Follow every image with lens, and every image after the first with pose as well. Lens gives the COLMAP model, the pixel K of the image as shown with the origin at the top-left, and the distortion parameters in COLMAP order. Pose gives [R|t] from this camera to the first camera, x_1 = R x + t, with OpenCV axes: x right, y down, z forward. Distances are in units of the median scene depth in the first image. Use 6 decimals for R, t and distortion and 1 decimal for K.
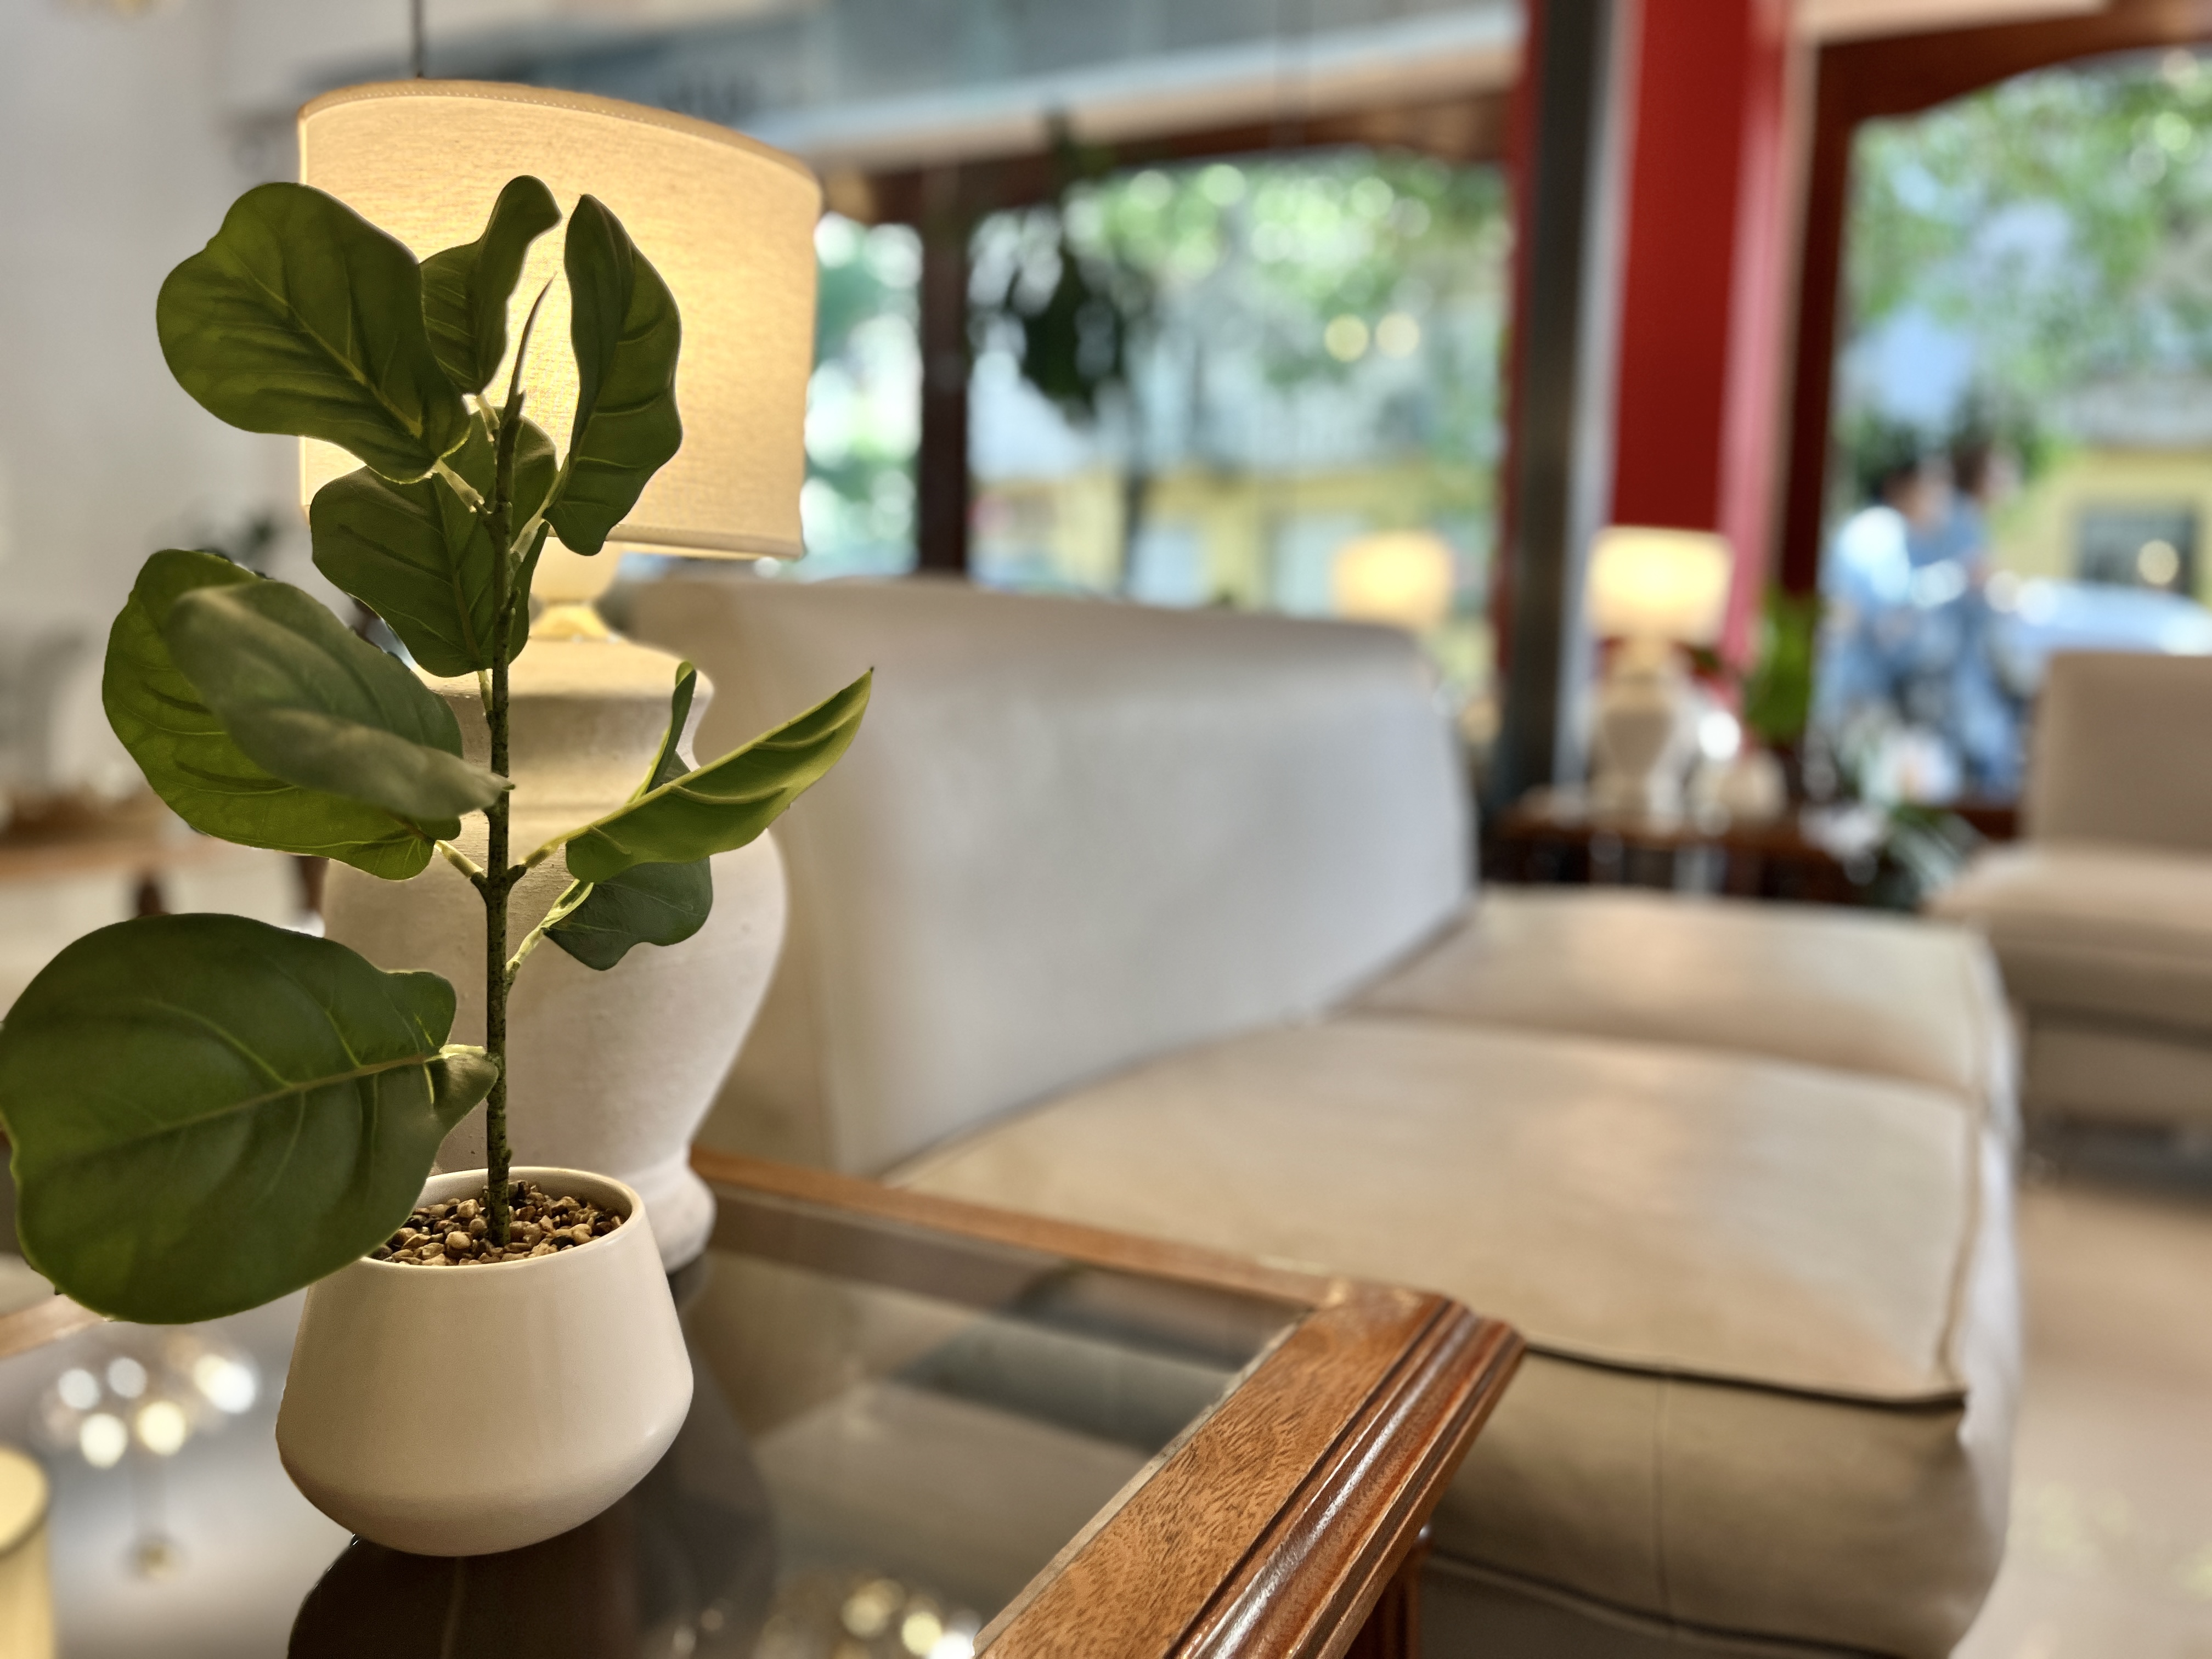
lens RADIAL K [[1642.4, 0, 1106.0], [0, 1642.4, 829.5], [0, 0, 1]] dist [0.009007, -0.007542]
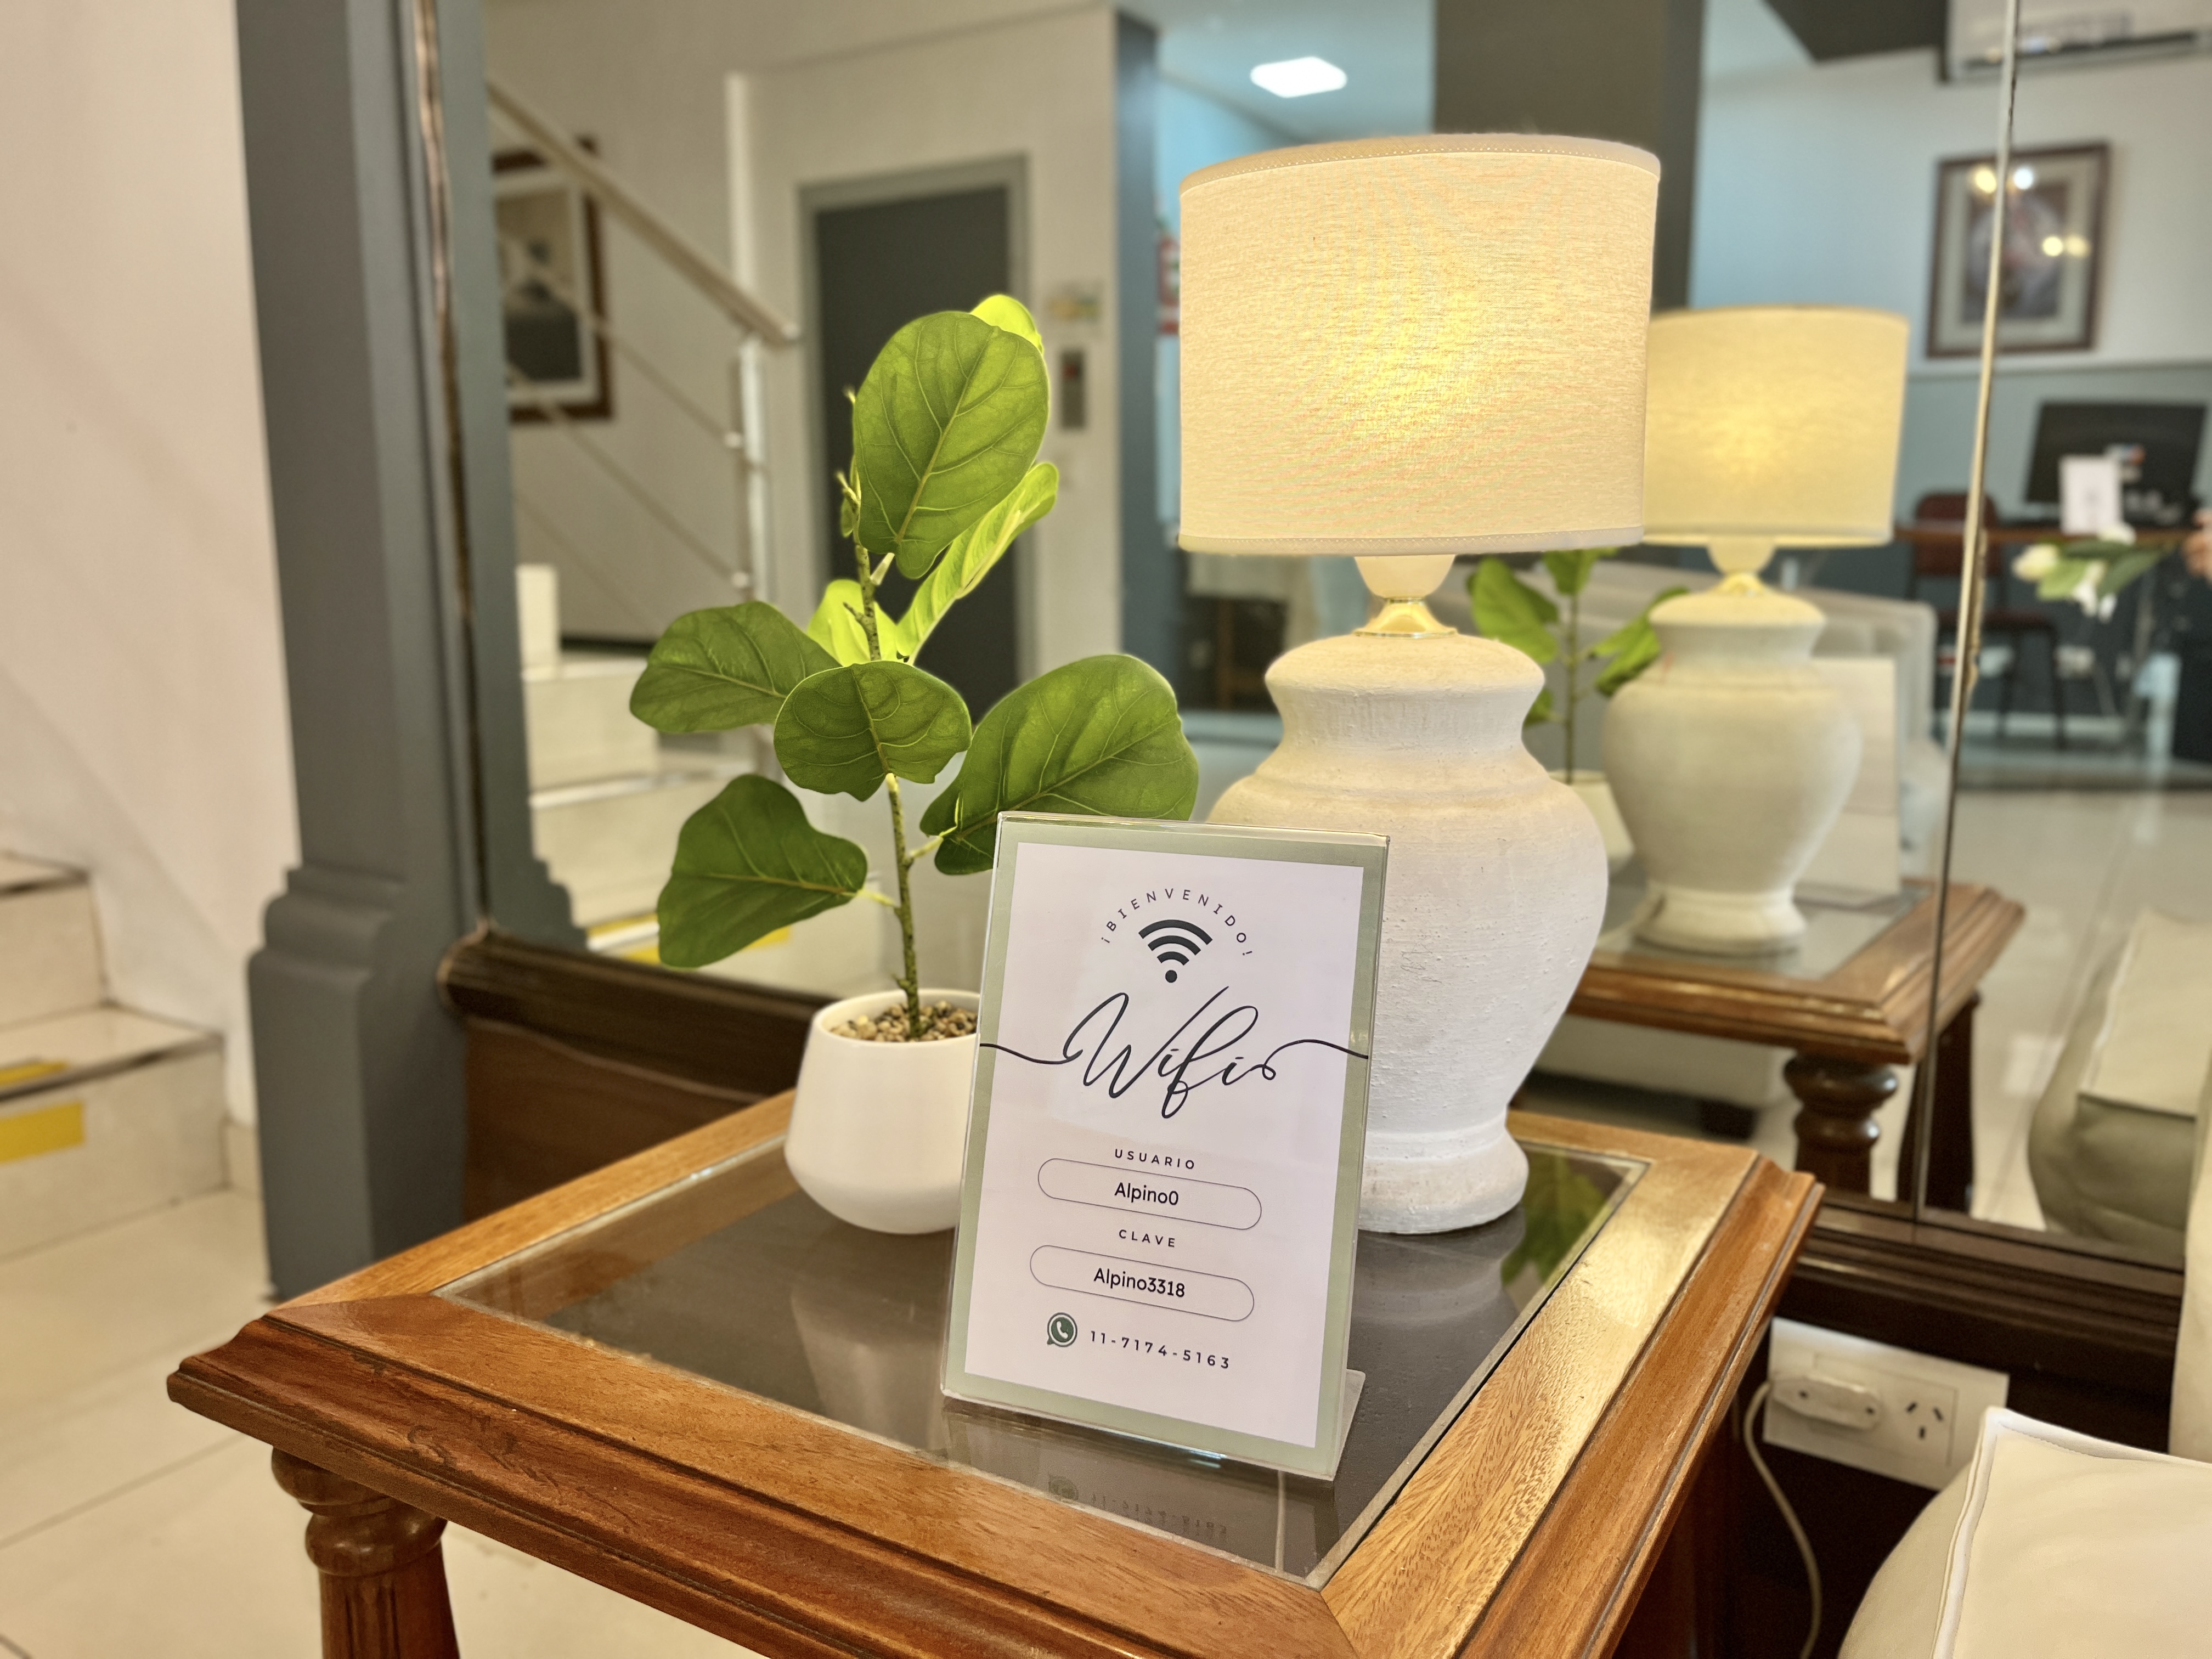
lens RADIAL K [[1642.4, 0, 1106.0], [0, 1642.4, 829.5], [0, 0, 1]] dist [0.009007, -0.007542]
pose [[-0.065324, 0.121486, -0.990441, 1.033495], [-0.126998, 0.983478, 0.129008, -0.144176], [0.989750, 0.134211, -0.048816, 1.183561]]
